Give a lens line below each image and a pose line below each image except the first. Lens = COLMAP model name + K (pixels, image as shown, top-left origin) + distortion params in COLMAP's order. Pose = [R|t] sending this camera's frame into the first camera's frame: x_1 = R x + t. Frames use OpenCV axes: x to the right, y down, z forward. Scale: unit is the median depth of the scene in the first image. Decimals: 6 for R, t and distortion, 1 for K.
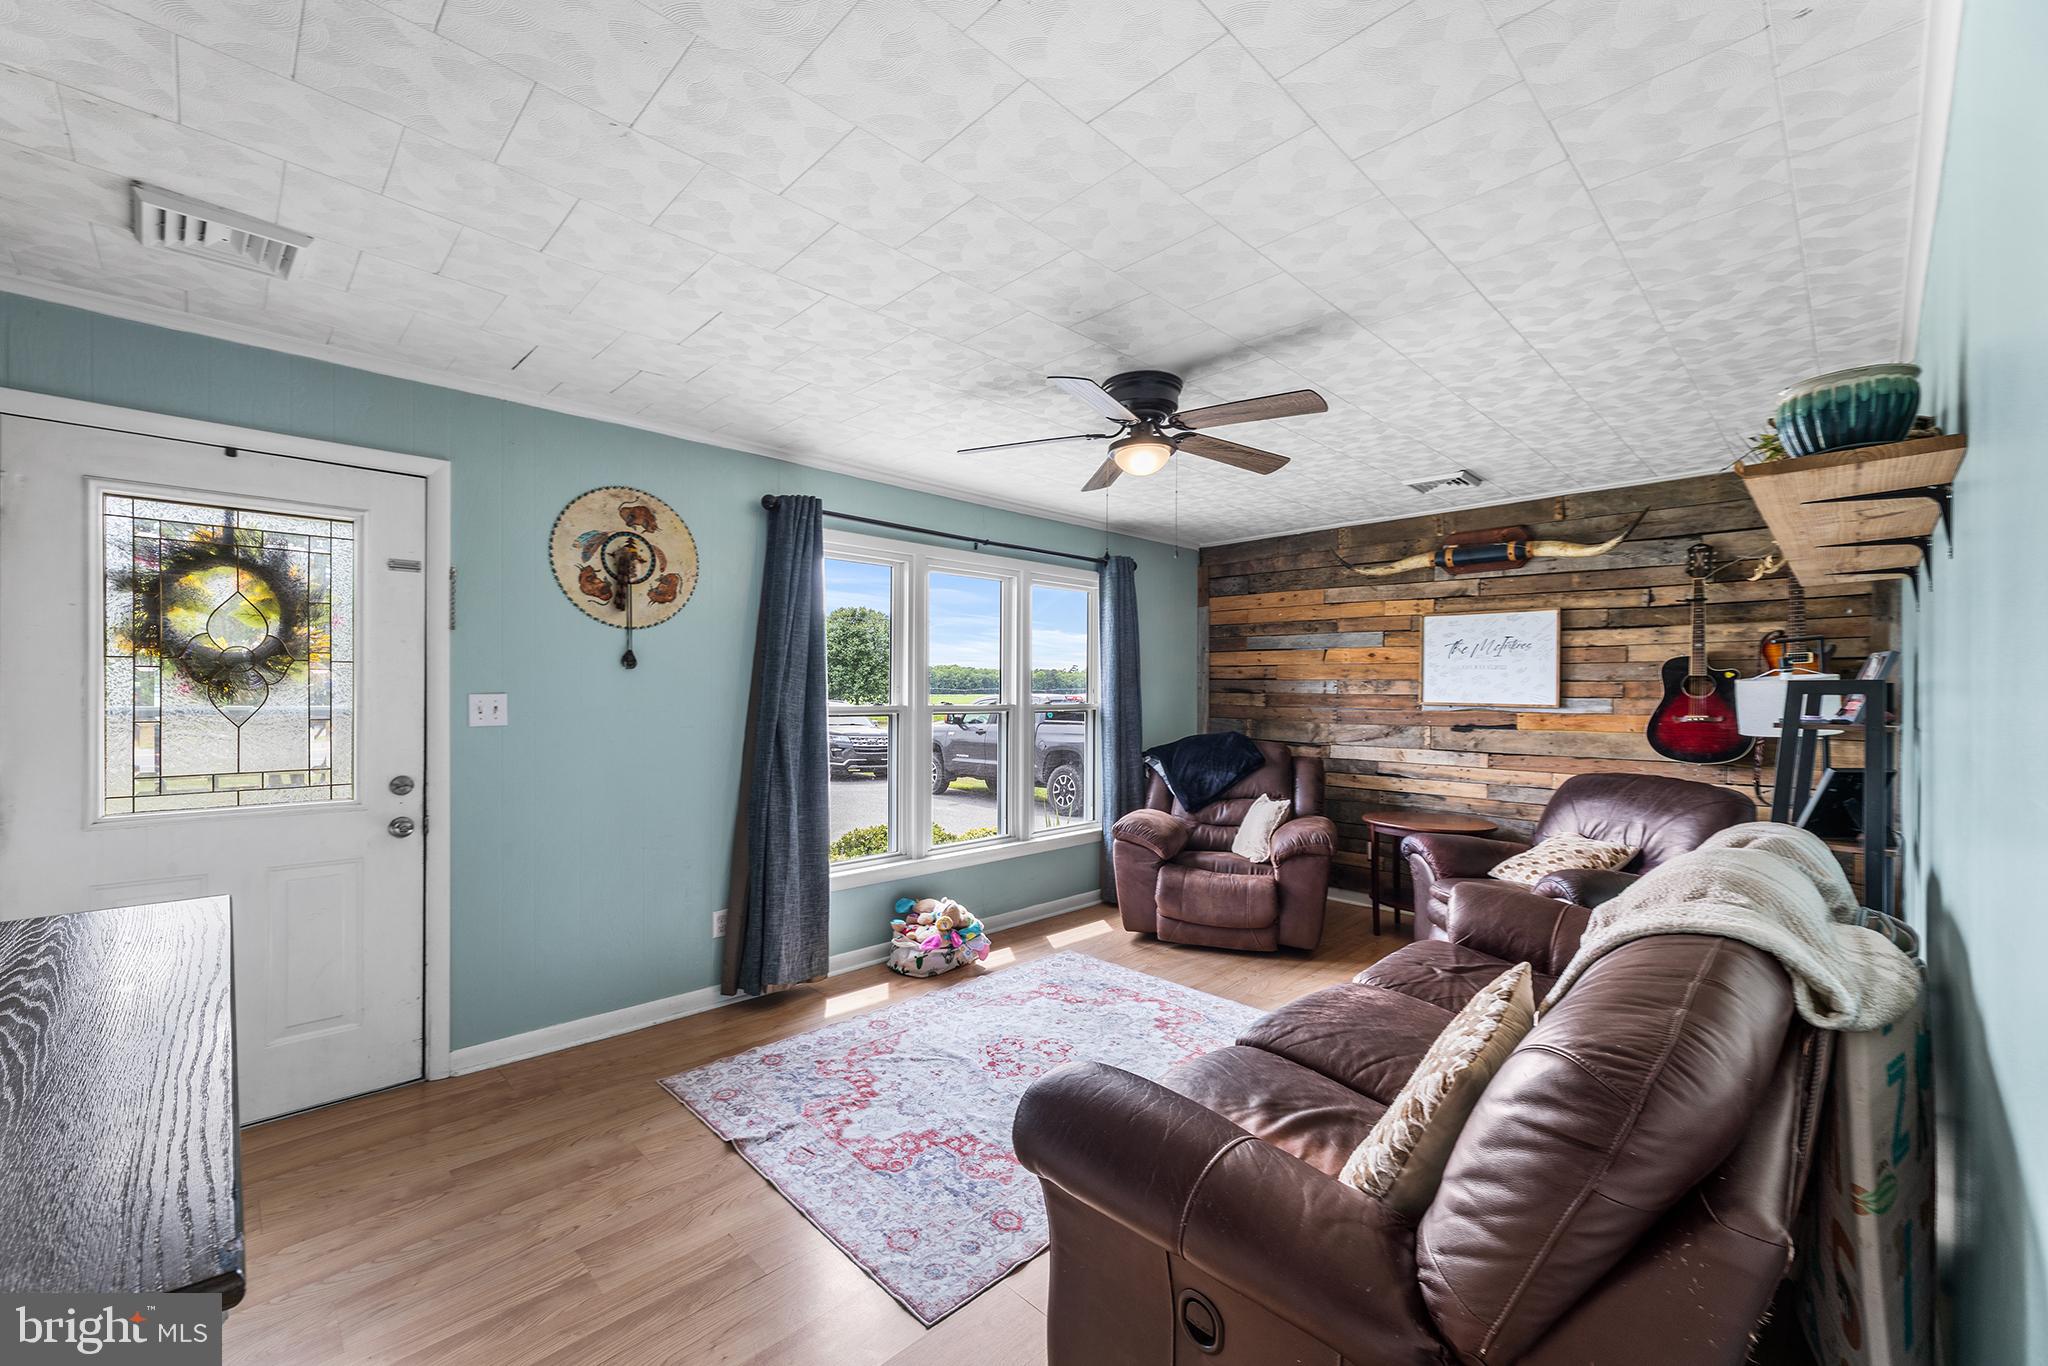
lens RADIAL K [[824.6, 0, 1024.0], [0, 824.6, 683.0], [0, 0, 1]] dist [0.016430, 0.000041]
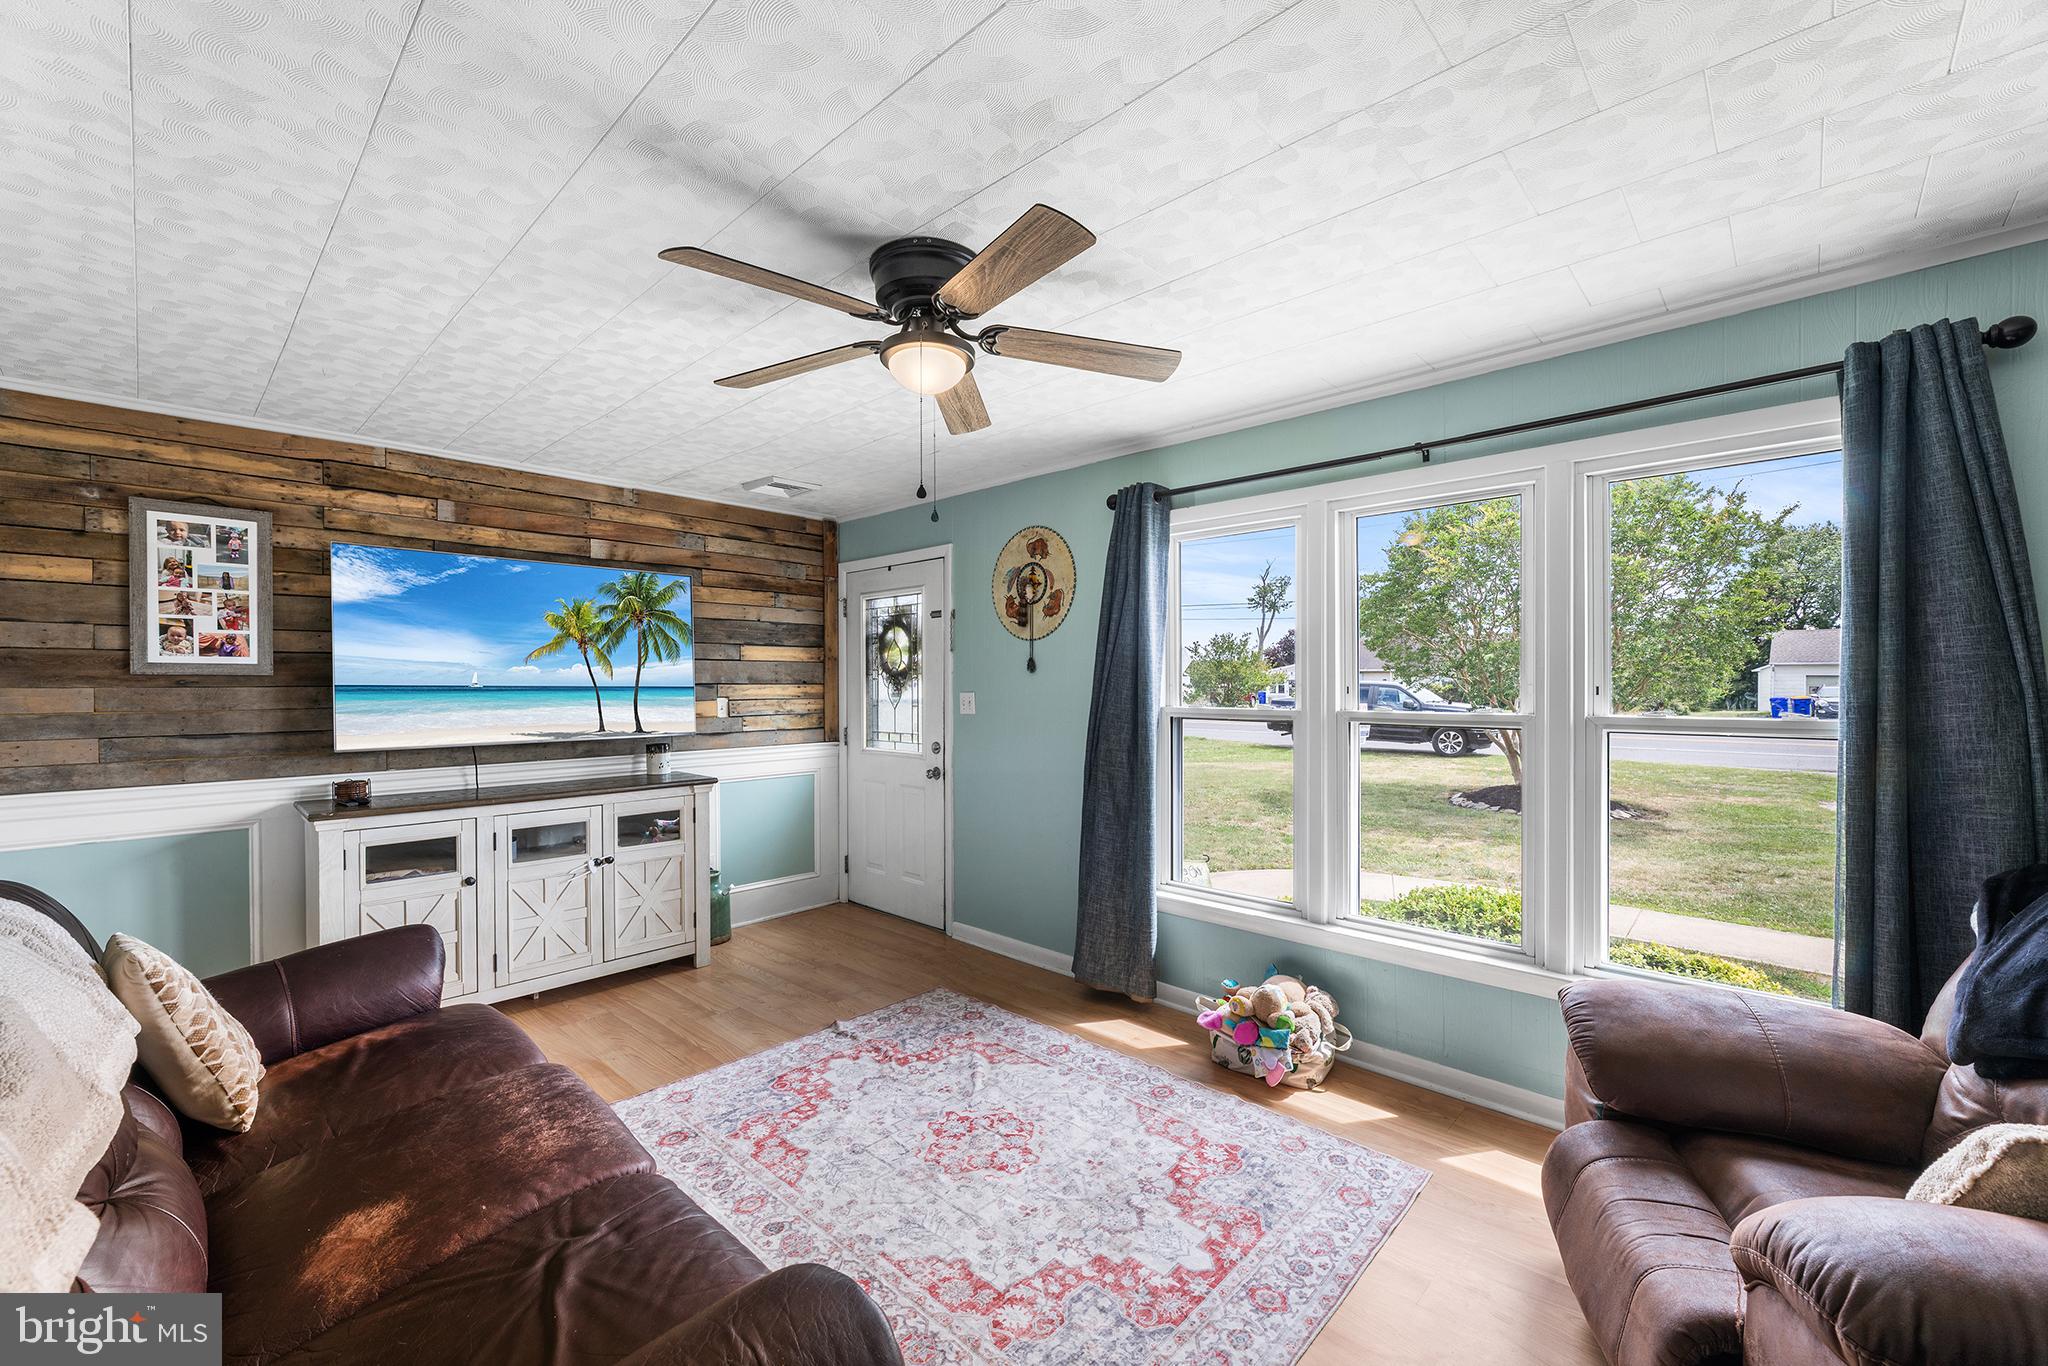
lens RADIAL K [[834.3, 0, 1034.4], [0, 834.3, 685.0], [0, 0, 1]] dist [-0.000549, 0.000109]
pose [[0.051001, -0.003071, -0.998694, 0.576959], [0.010373, 0.999943, -0.002545, 0.003222], [0.998645, -0.010229, 0.051030, 0.702969]]
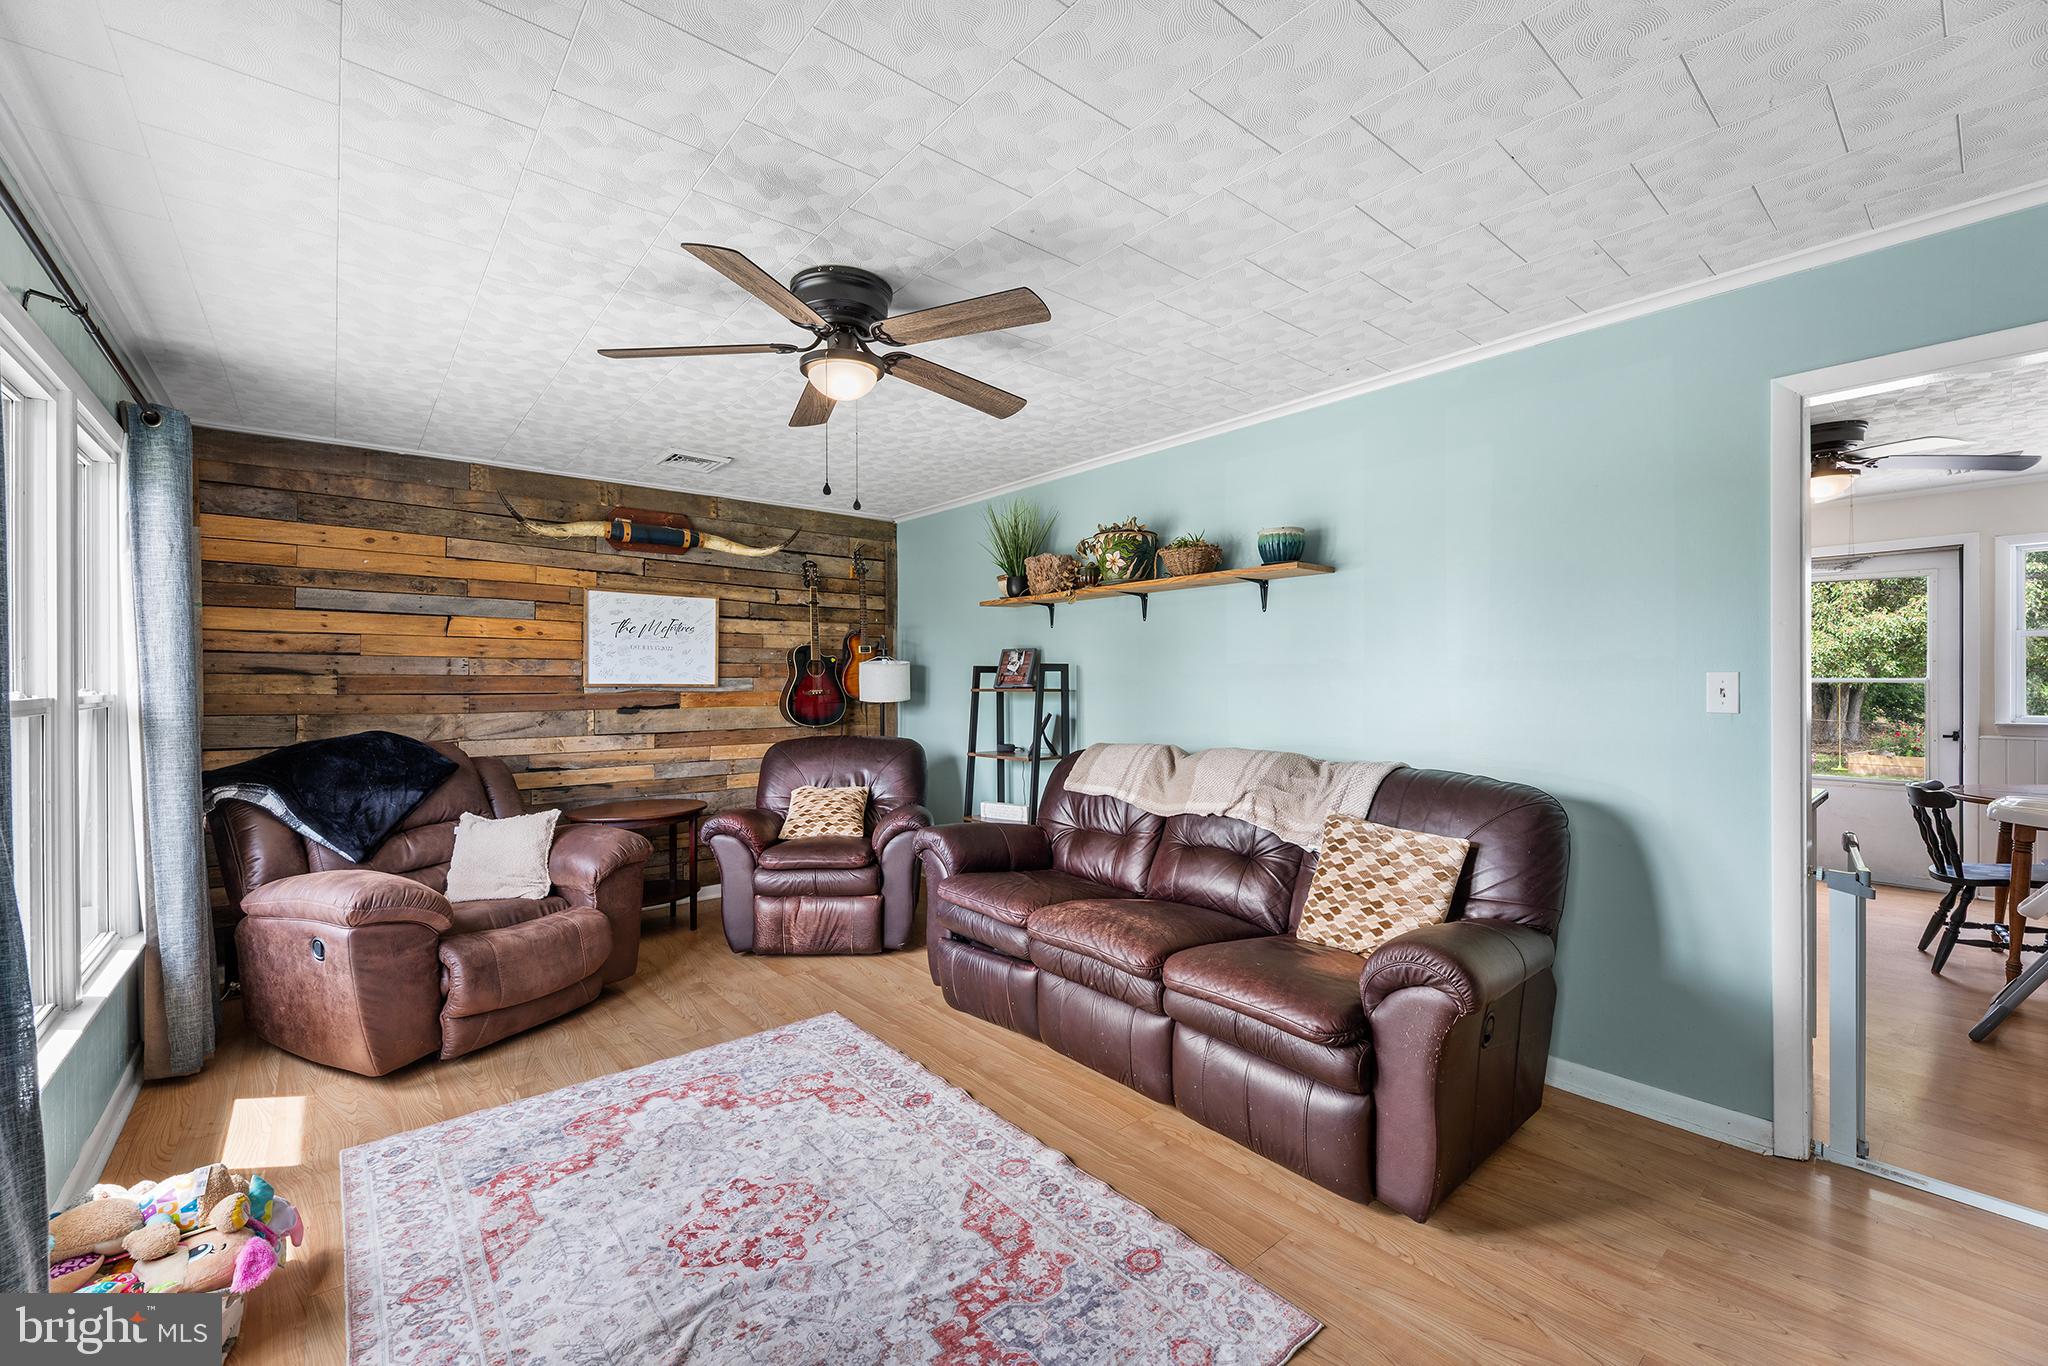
lens RADIAL K [[829.0, 0, 1020.3], [0, 829.0, 674.3], [0, 0, 1]] dist [-0.002189, 0.000136]
pose [[0.080360, 0.002963, 0.996761, -0.436228], [-0.004700, 0.999986, -0.002594, 0.014361], [-0.996755, -0.004476, 0.080373, 0.511152]]
